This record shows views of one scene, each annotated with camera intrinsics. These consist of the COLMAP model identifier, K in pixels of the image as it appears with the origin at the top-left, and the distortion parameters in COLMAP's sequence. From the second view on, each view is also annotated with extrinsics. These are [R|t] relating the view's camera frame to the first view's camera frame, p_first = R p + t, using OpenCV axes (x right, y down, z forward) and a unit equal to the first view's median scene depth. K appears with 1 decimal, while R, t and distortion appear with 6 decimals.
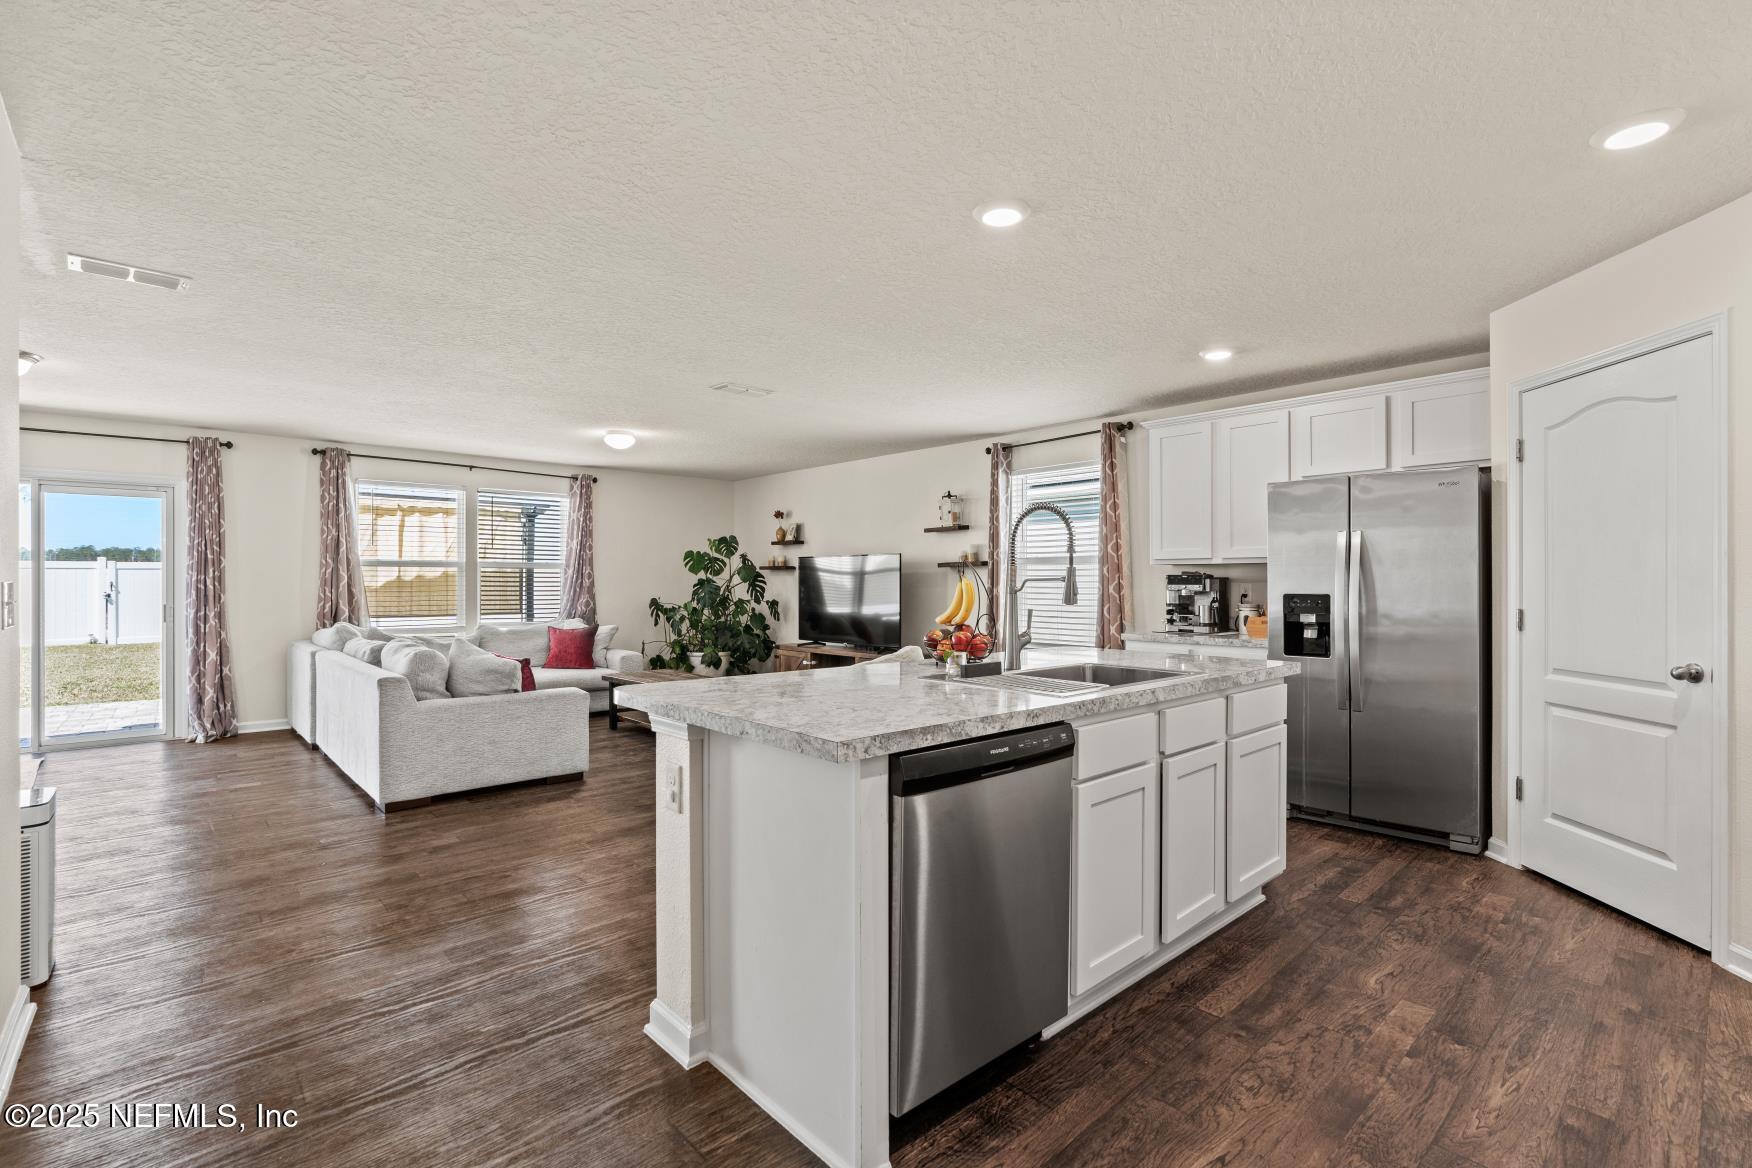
lens RADIAL K [[793.7, 0, 886.7], [0, 793.7, 581.4], [0, 0, 1]] dist [-0.034591, 0.012587]
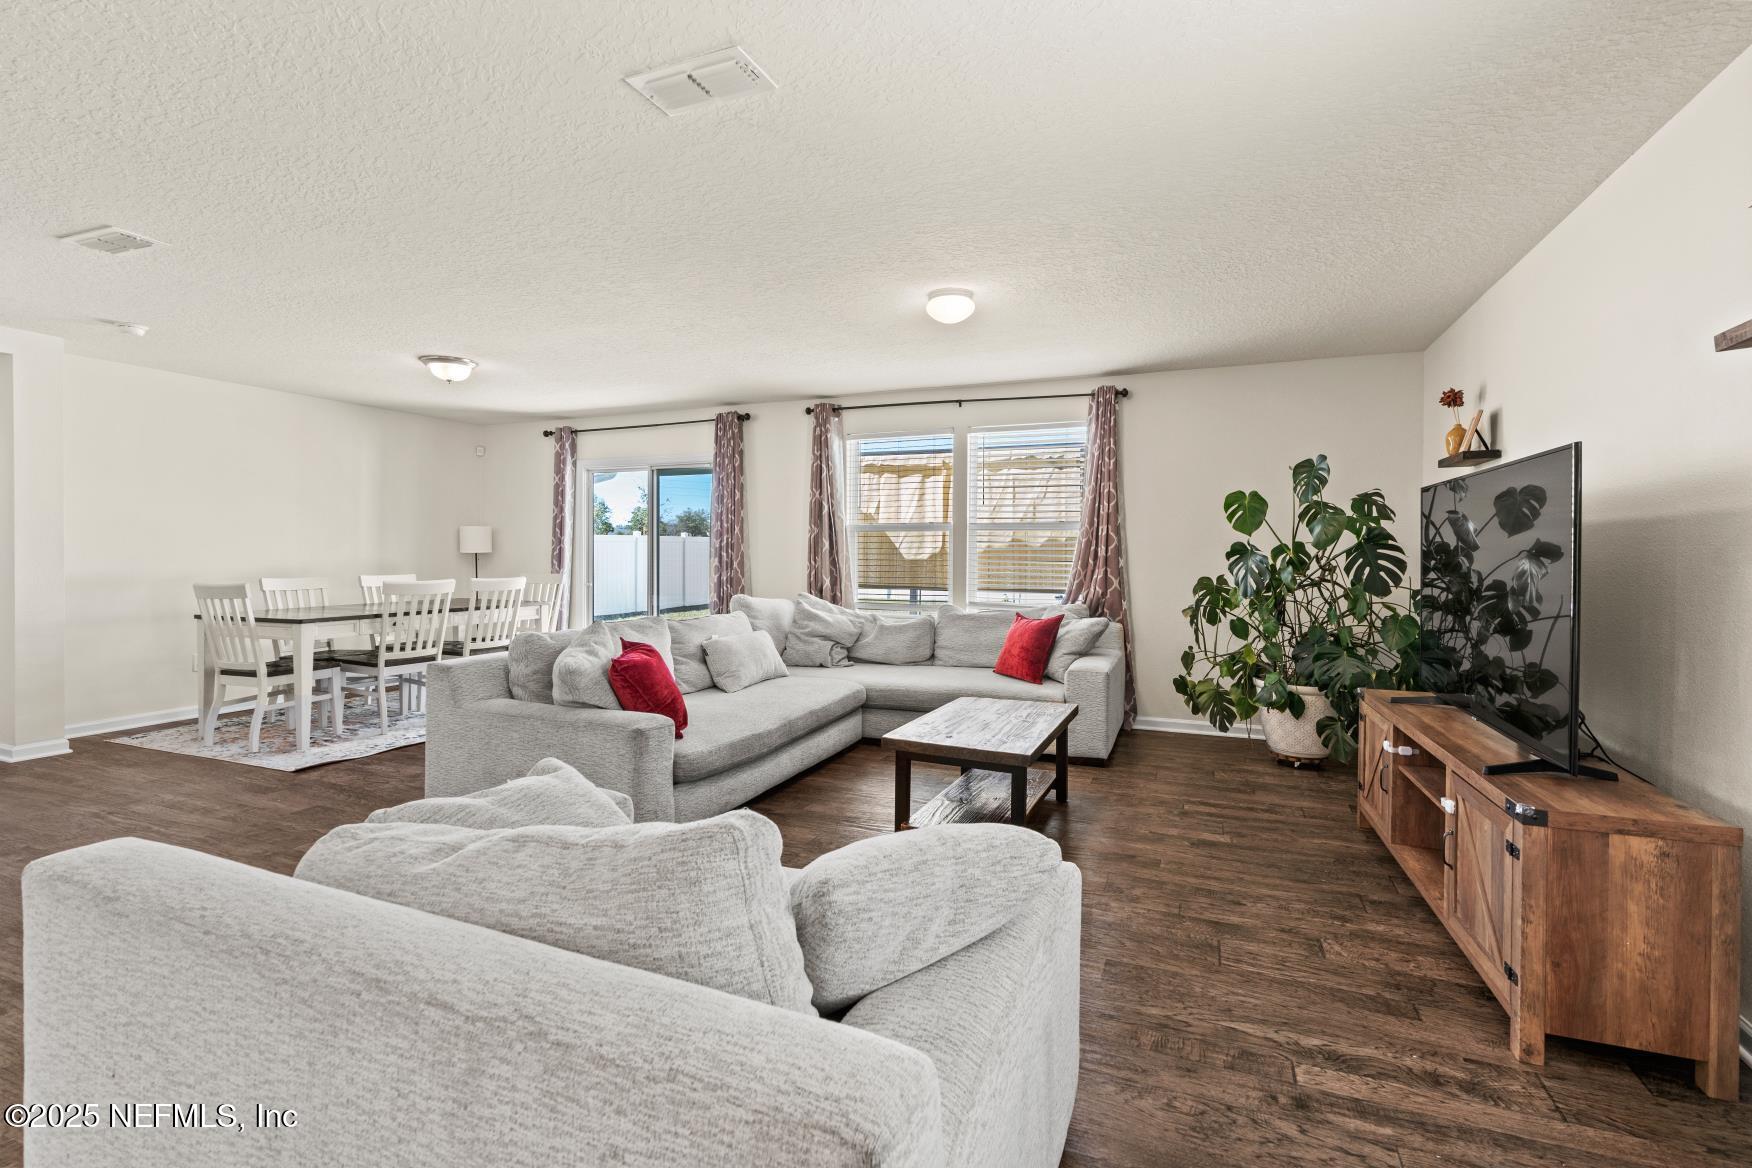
lens RADIAL K [[795.2, 0, 877.1], [0, 795.2, 553.1], [0, 0, 1]] dist [-0.011628, 0.000408]
pose [[0.411002, 0.001406, -0.911633, 0.176560], [-0.002813, 0.999996, 0.000274, 0.005158], [0.911630, 0.002452, 0.411005, 0.675257]]
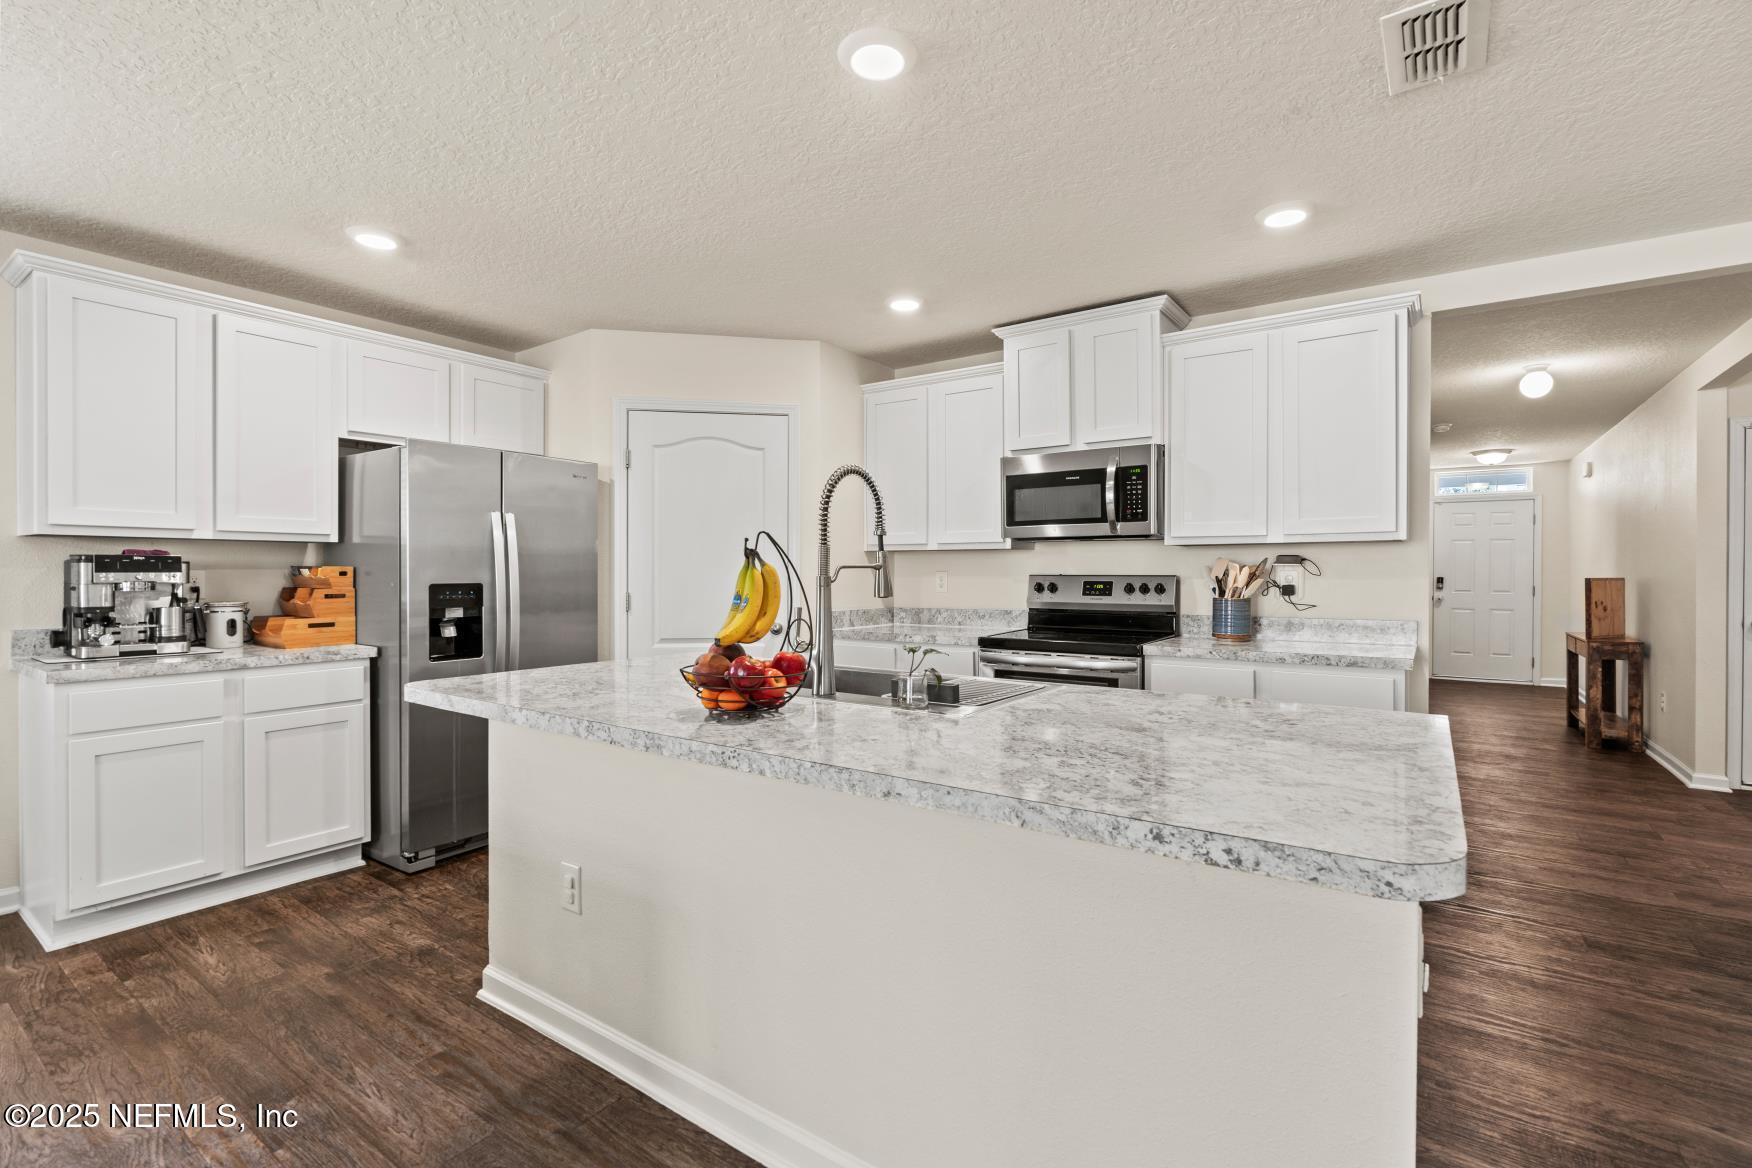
lens RADIAL K [[789.9, 0, 876.0], [0, 789.9, 576.4], [0, 0, 1]] dist [-0.003677, 0.000231]
pose [[-0.210342, -0.006168, 0.977608, -0.215808], [-0.003971, 0.999977, 0.005455, 0.001530], [-0.977620, -0.002735, -0.210362, 0.450304]]
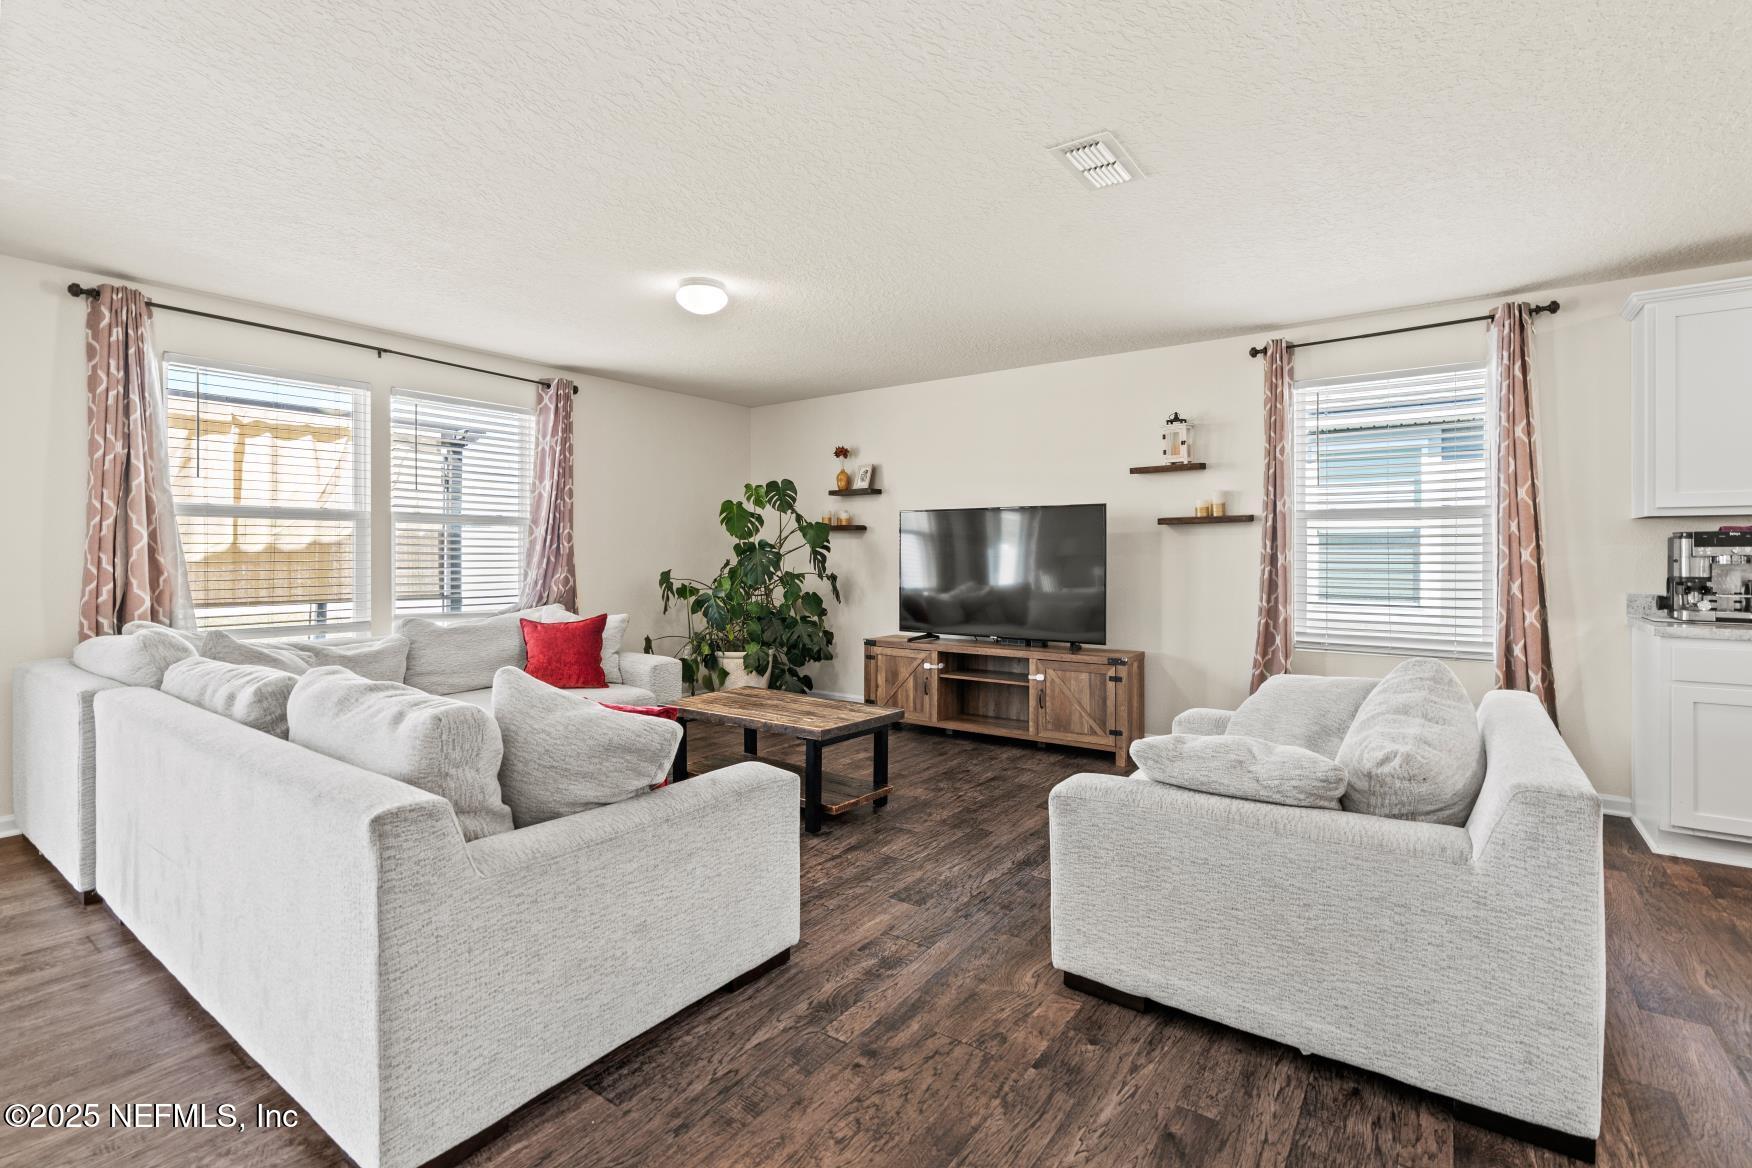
lens RADIAL K [[795.2, 0, 877.1], [0, 795.2, 553.1], [0, 0, 1]] dist [-0.011628, 0.000408]
pose [[0.981036, -0.000418, 0.193827, -0.312230], [0.000284, 1.000000, 0.000716, 0.006495], [-0.193827, -0.000647, 0.981036, 0.388177]]
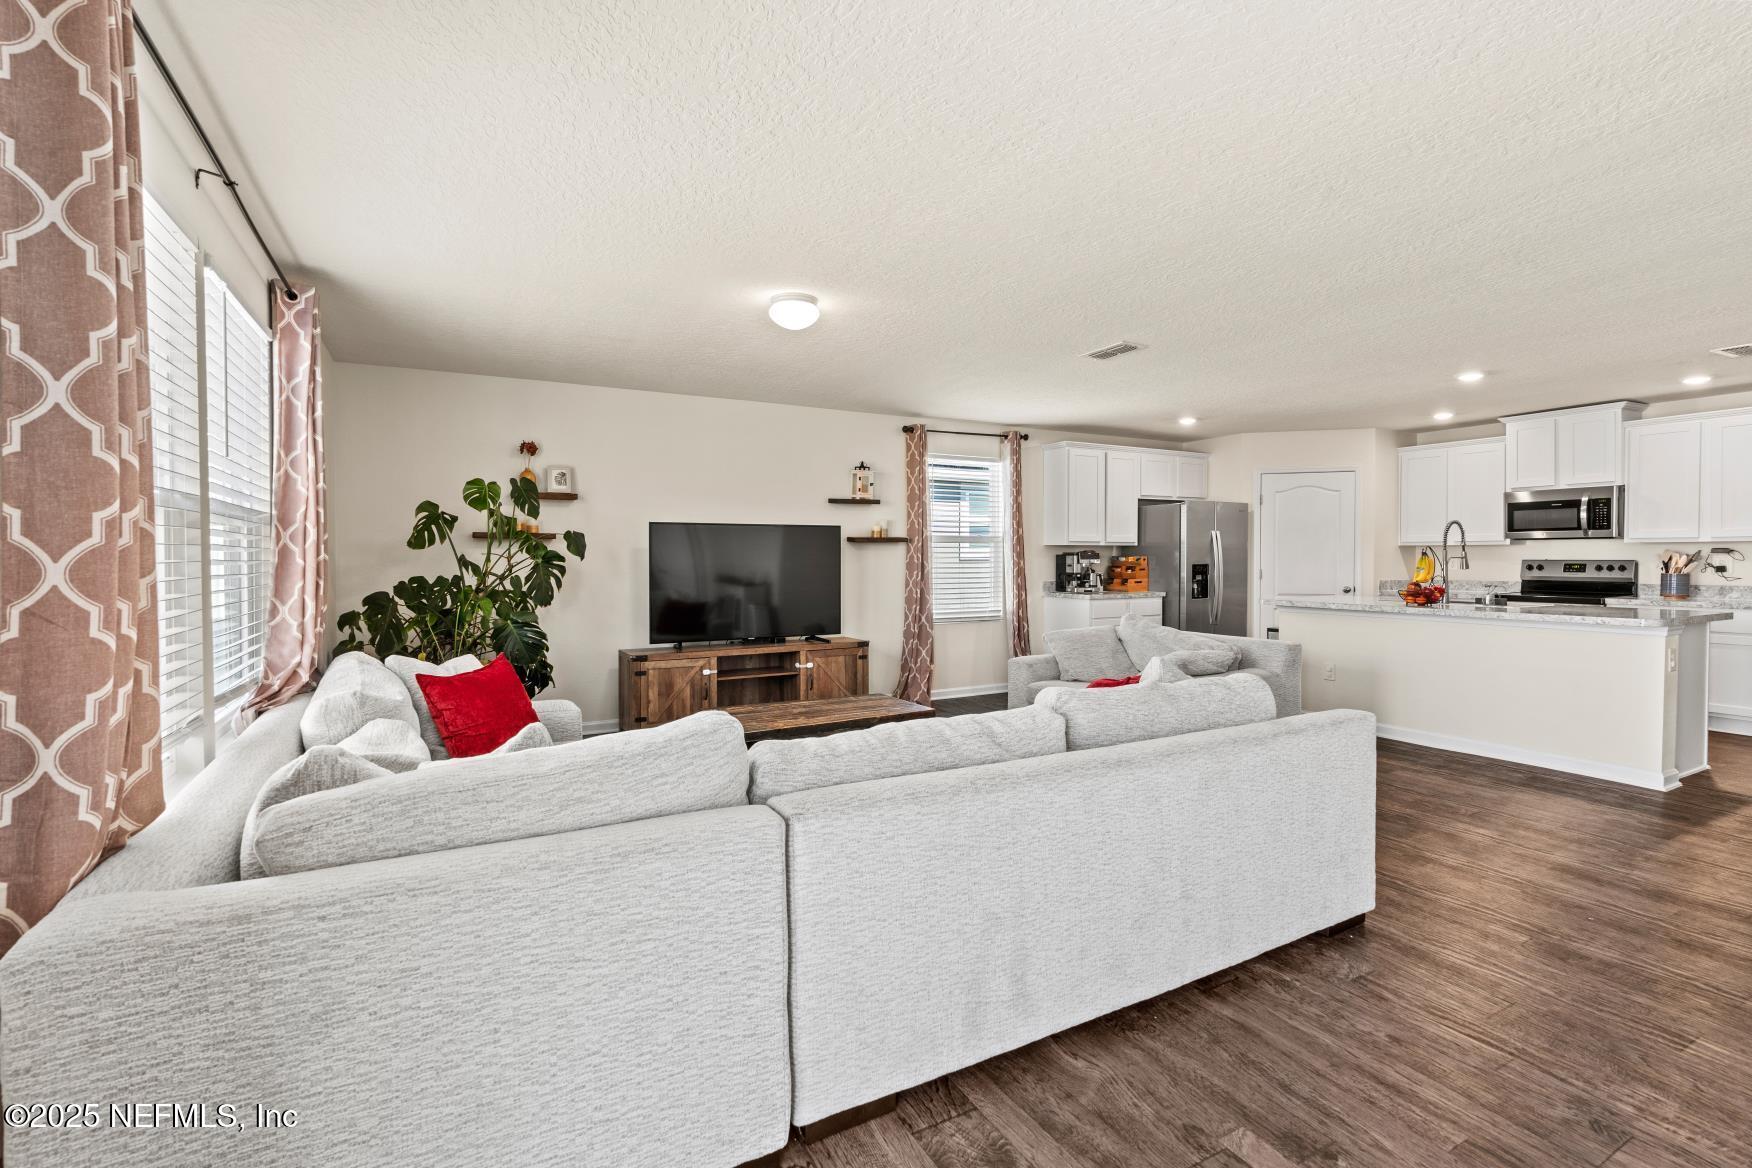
lens RADIAL K [[789.9, 0, 876.0], [0, 789.9, 576.4], [0, 0, 1]] dist [-0.003677, 0.000231]
pose [[0.249688, -0.026049, 0.967976, -0.846454], [0.000232, 0.999640, 0.026841, -0.002865], [-0.968326, -0.006478, 0.249604, 0.764573]]
